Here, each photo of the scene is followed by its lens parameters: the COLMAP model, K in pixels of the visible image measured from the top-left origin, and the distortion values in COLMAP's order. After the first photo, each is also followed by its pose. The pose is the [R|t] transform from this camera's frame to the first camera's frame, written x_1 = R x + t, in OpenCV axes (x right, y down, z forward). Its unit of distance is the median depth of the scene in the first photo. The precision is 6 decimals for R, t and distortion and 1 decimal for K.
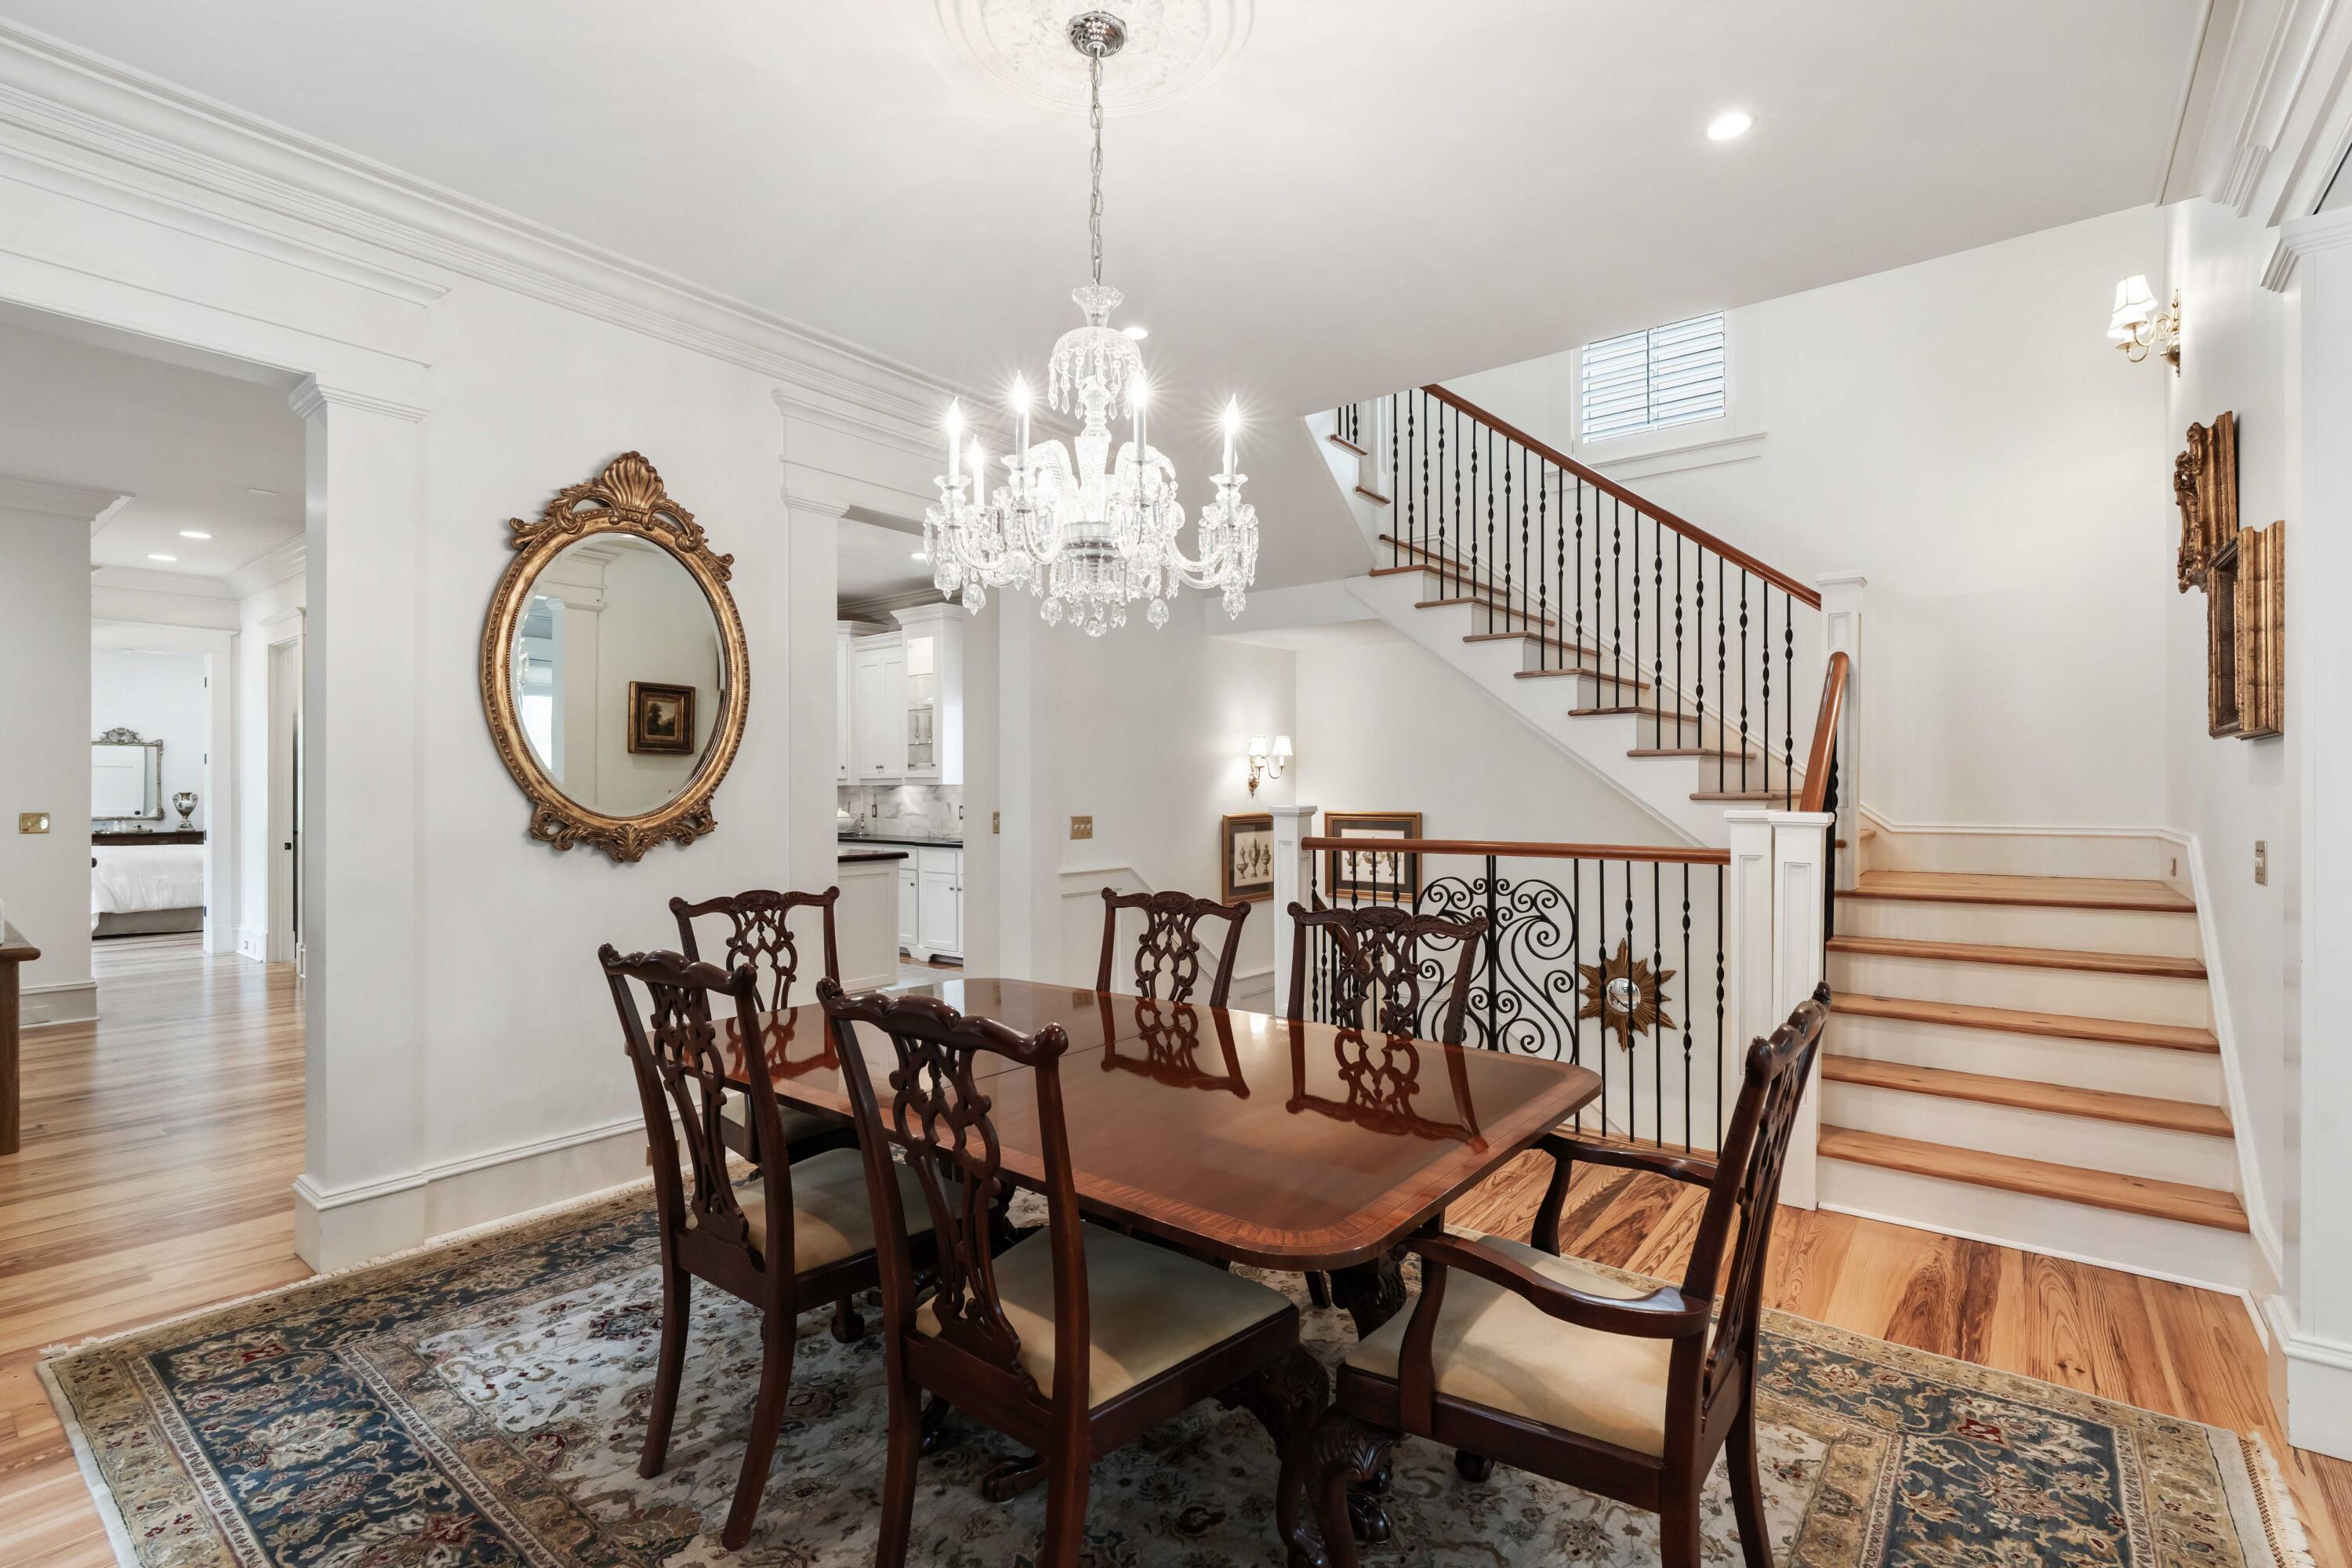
lens RADIAL K [[1064.9, 0, 1176.0], [0, 1064.9, 784.0], [0, 0, 1]] dist [-0.010702, 0.000144]
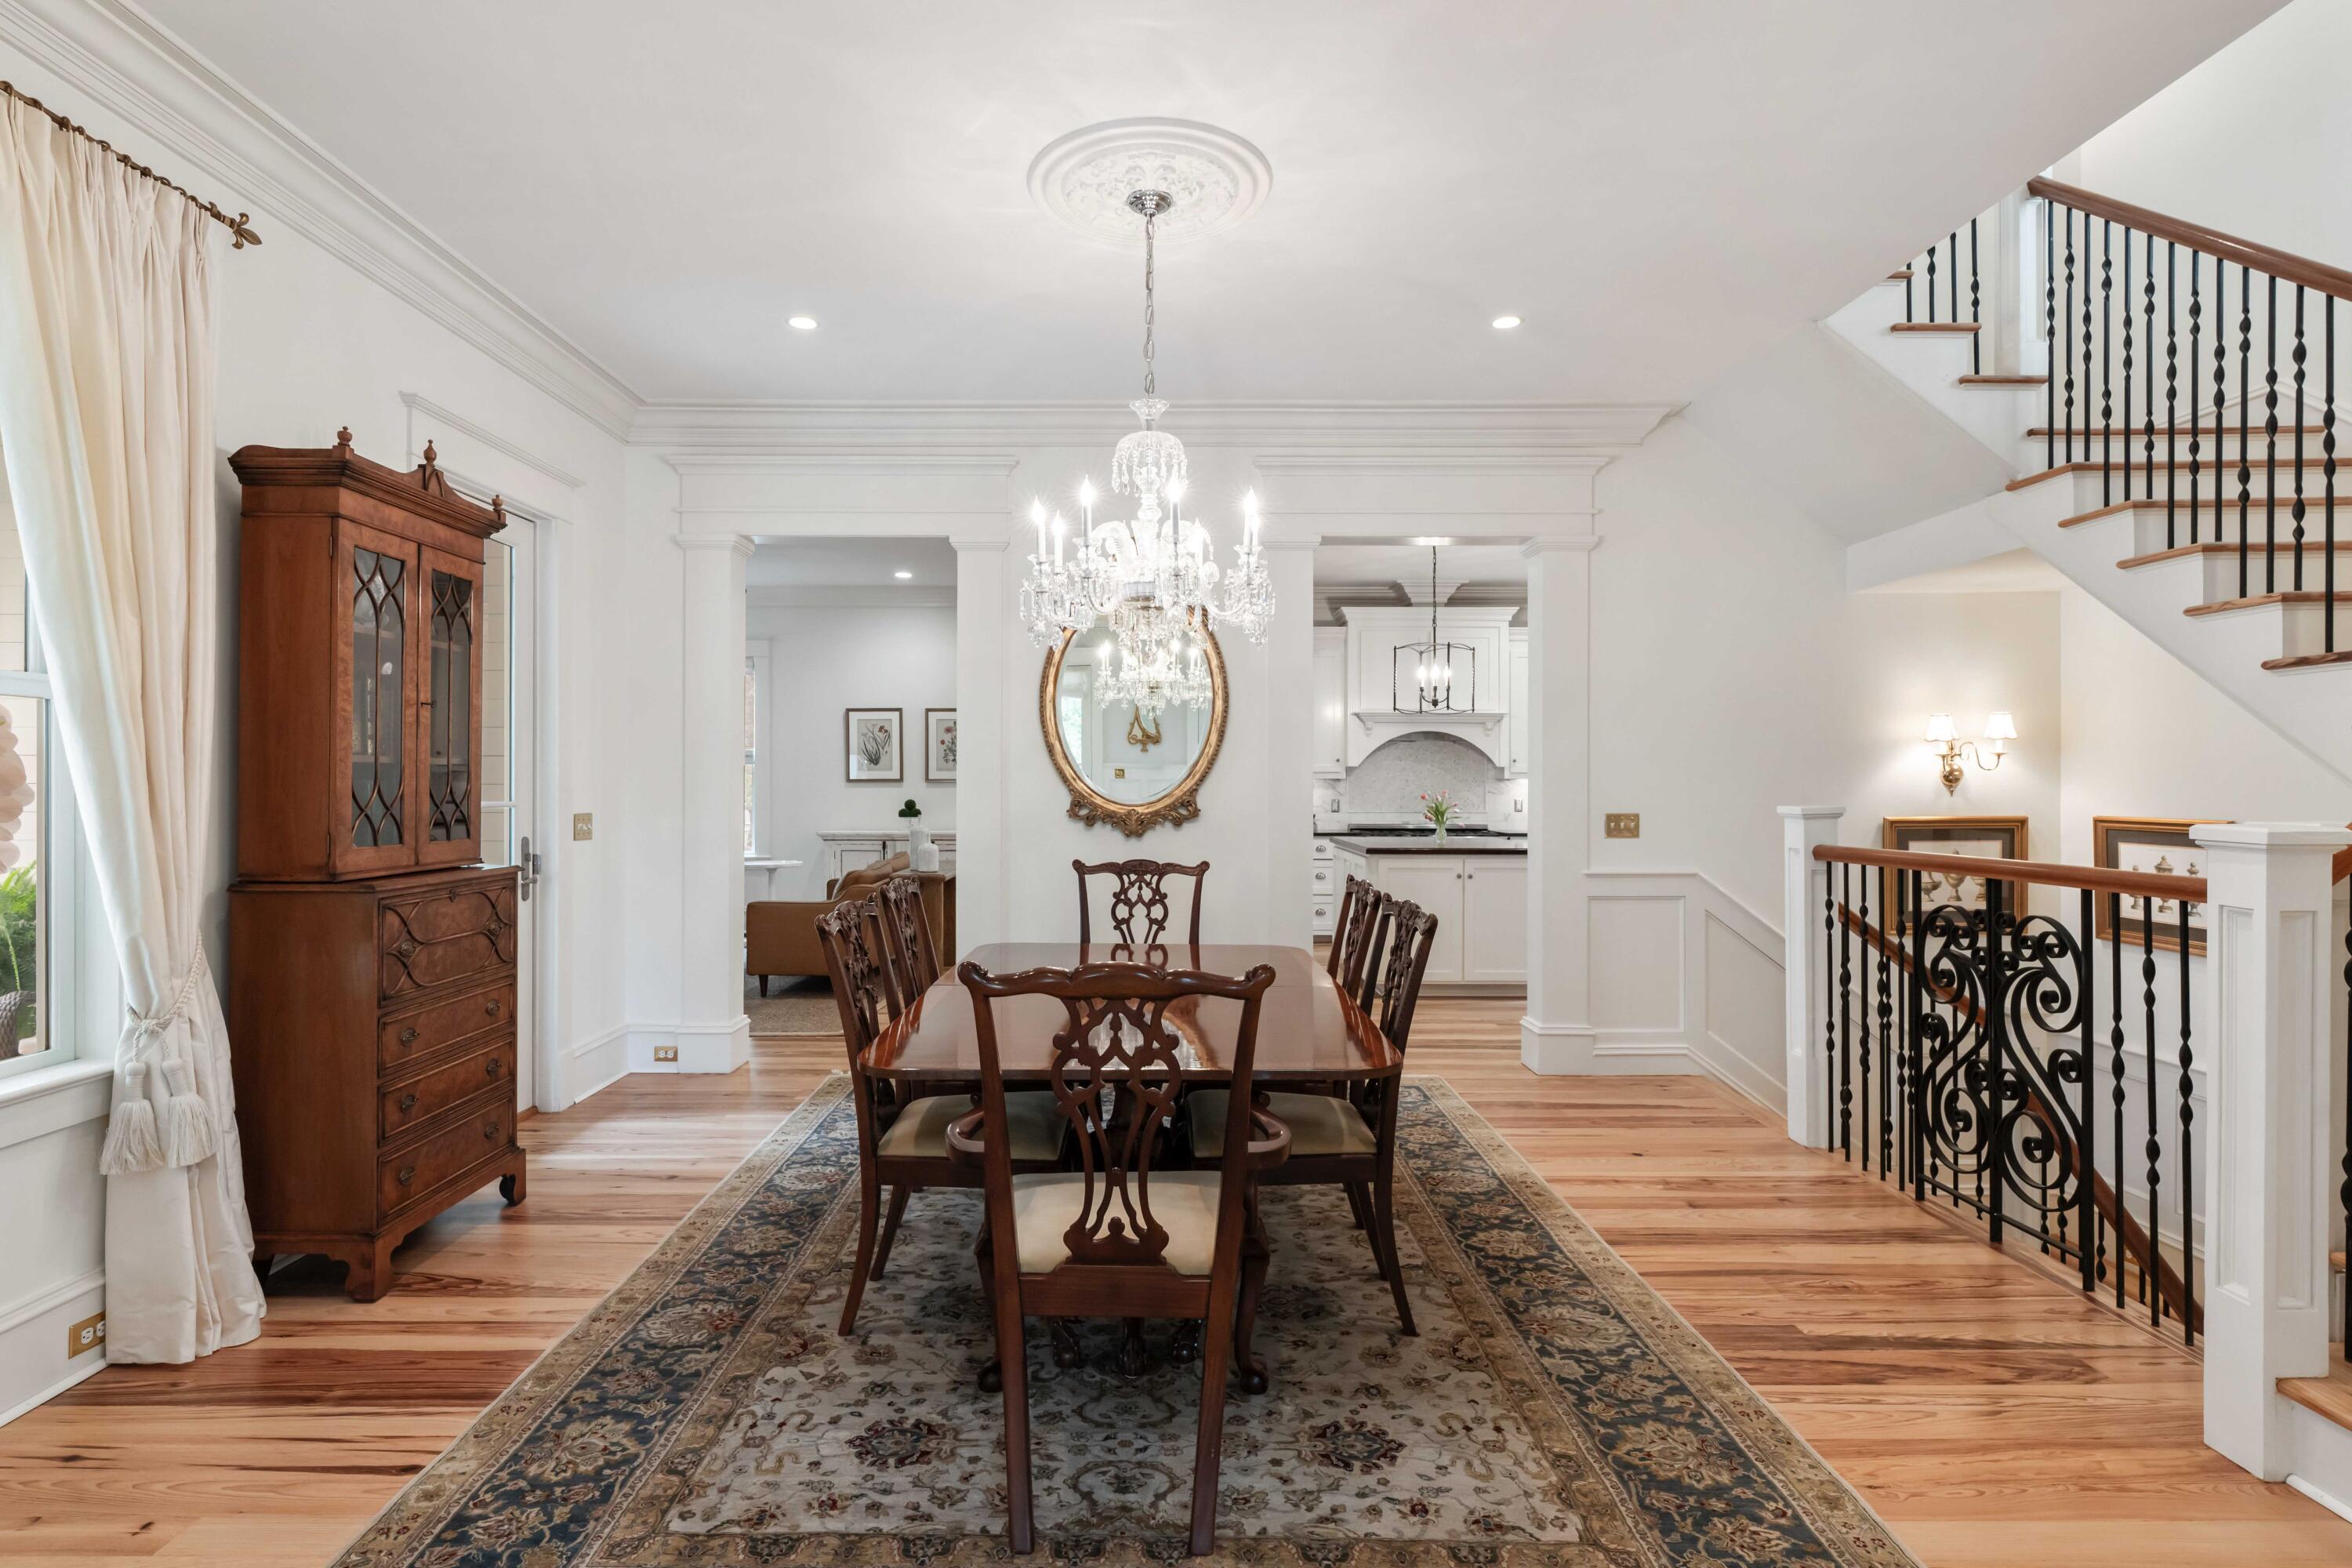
lens RADIAL K [[1170.1, 0, 1151.5], [0, 1170.1, 781.1], [0, 0, 1]] dist [-0.007622, 0.001766]
pose [[0.622233, 0.000888, -0.782832, 0.578361], [0.003400, 0.999987, 0.003837, -0.003966], [0.782825, -0.005049, 0.622222, 0.064150]]
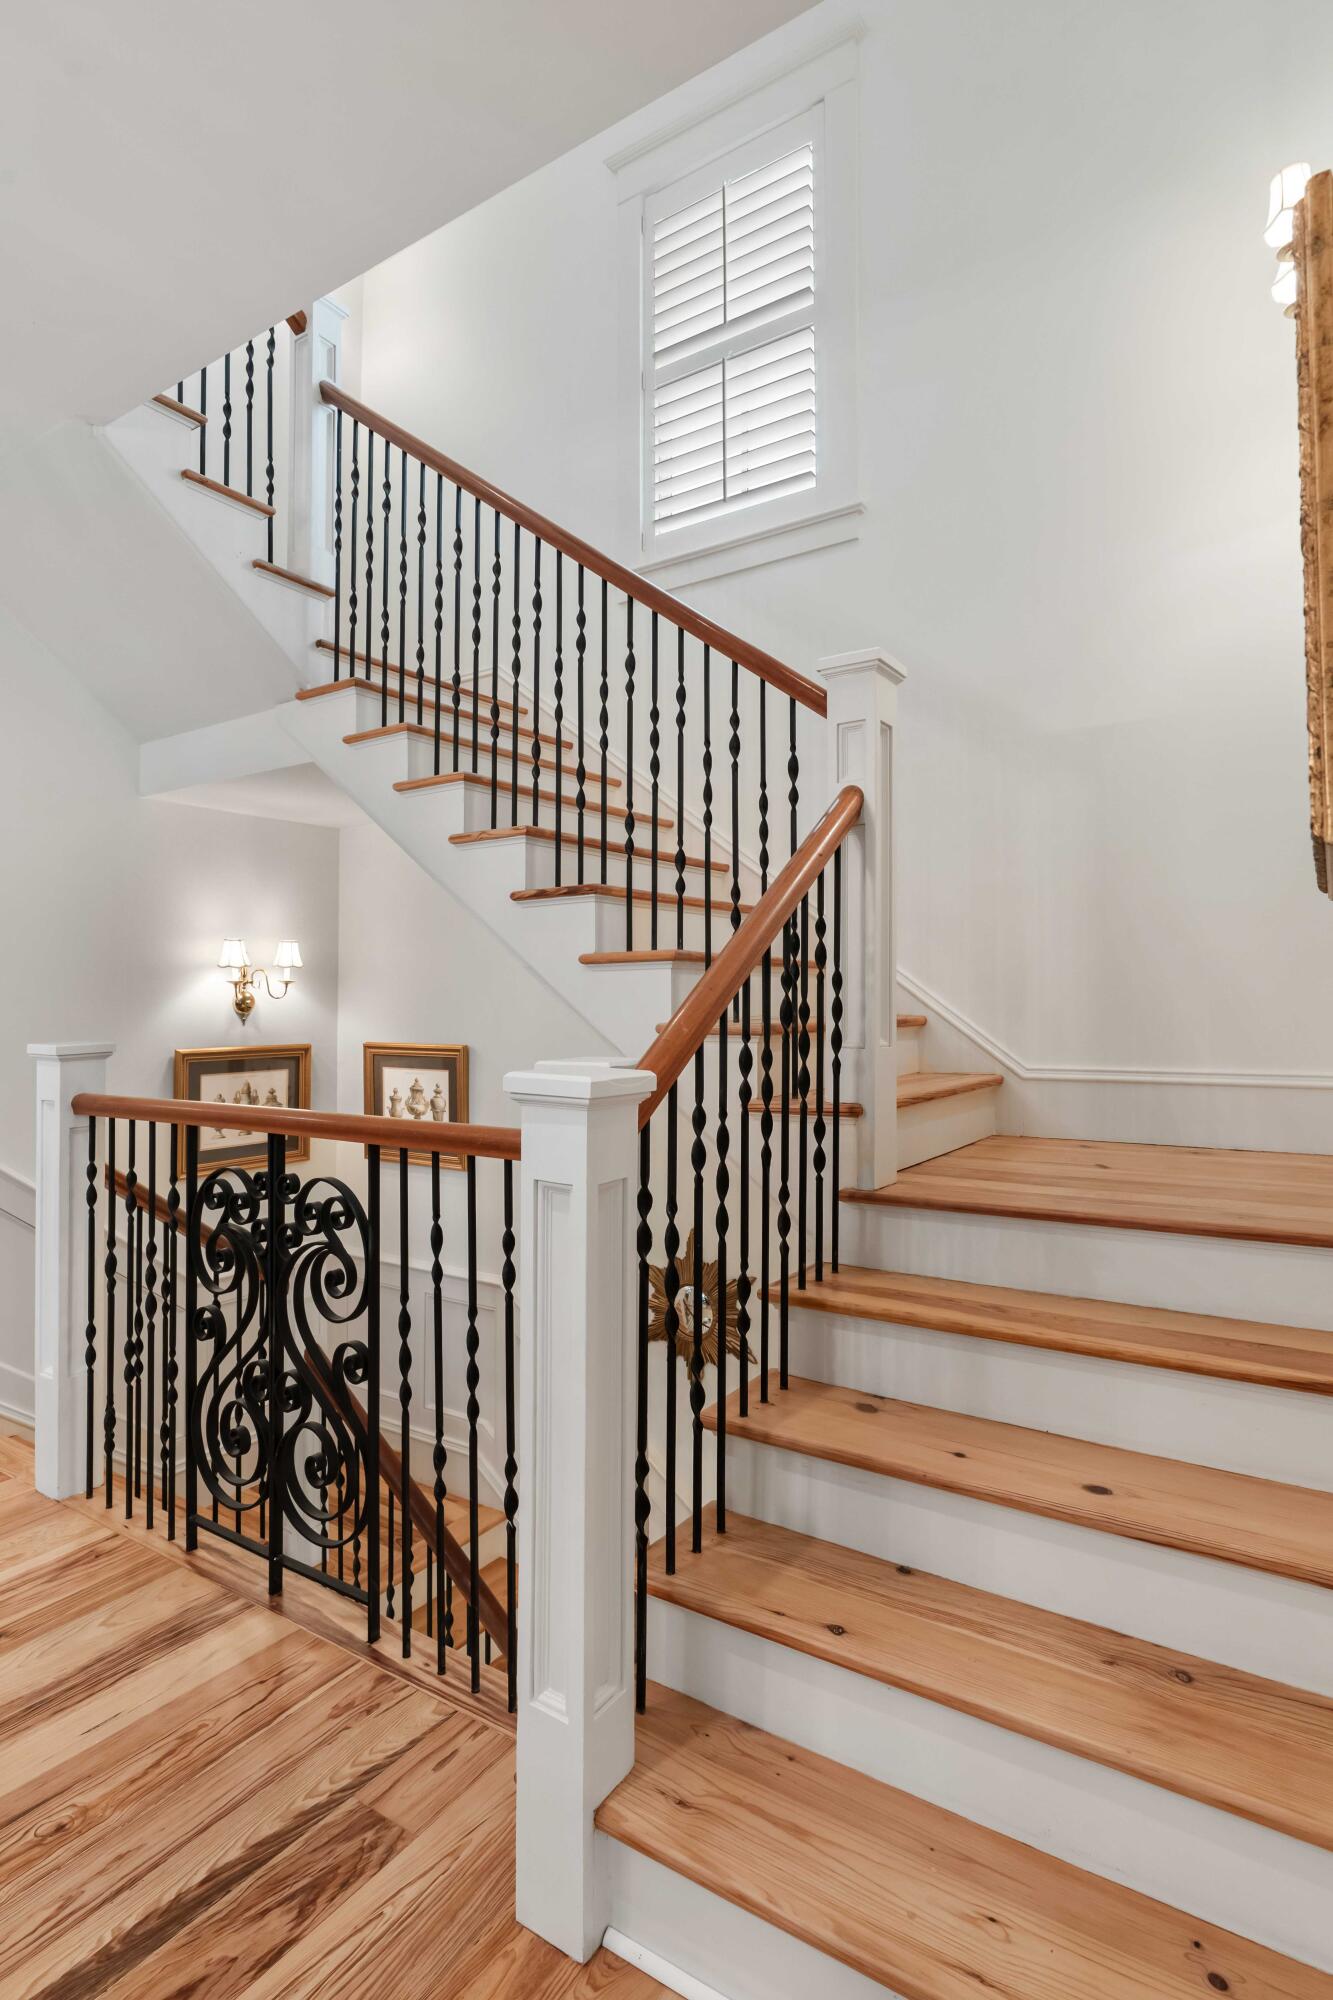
lens RADIAL K [[1033.4, 0, 666.2], [0, 1033.4, 970.0], [0, 0, 1]] dist [-0.005584, 0.000727]
pose [[0.996898, 0.001686, 0.078688, 0.478524], [0.000715, 0.999535, -0.030472, -0.004108], [-0.078703, 0.030433, 0.996433, 0.436031]]
